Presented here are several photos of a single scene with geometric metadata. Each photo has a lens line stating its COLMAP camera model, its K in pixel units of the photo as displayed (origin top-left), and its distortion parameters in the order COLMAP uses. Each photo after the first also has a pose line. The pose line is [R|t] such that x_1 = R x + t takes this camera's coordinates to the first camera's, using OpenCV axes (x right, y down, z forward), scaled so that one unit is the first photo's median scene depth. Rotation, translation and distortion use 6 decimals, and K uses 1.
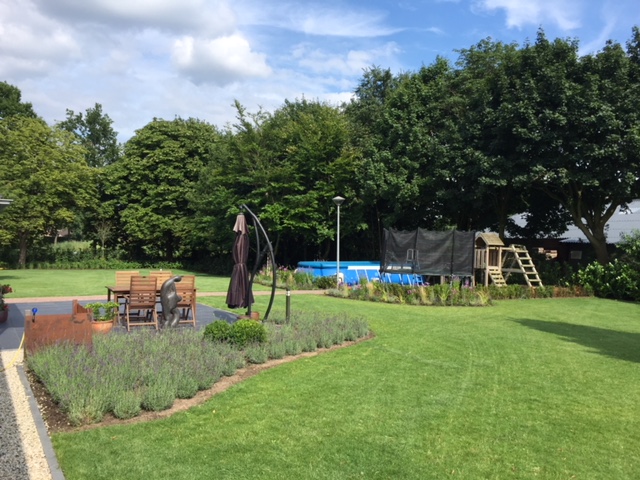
lens RADIAL K [[542.5, 0, 323.1], [0, 542.5, 242.1], [0, 0, 1]] dist [0.067951, -0.076023]
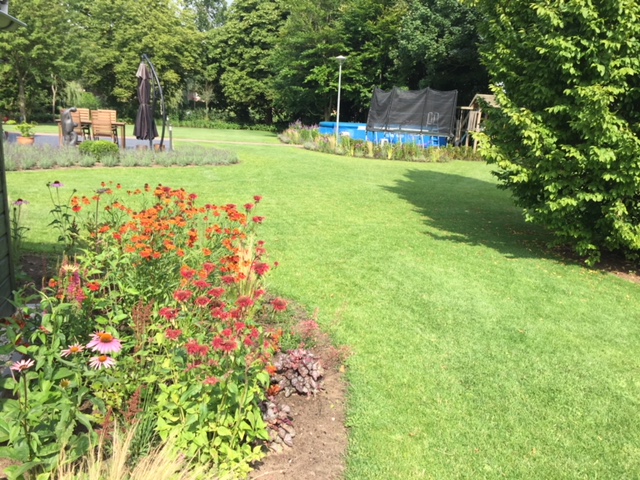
lens RADIAL K [[542.5, 0, 323.1], [0, 542.5, 242.1], [0, 0, 1]] dist [0.067951, -0.076023]
pose [[0.962080, 0.089696, -0.257598, 0.134624], [-0.028625, 0.972373, 0.231672, 0.010040], [0.271261, -0.215513, 0.938068, -0.031834]]
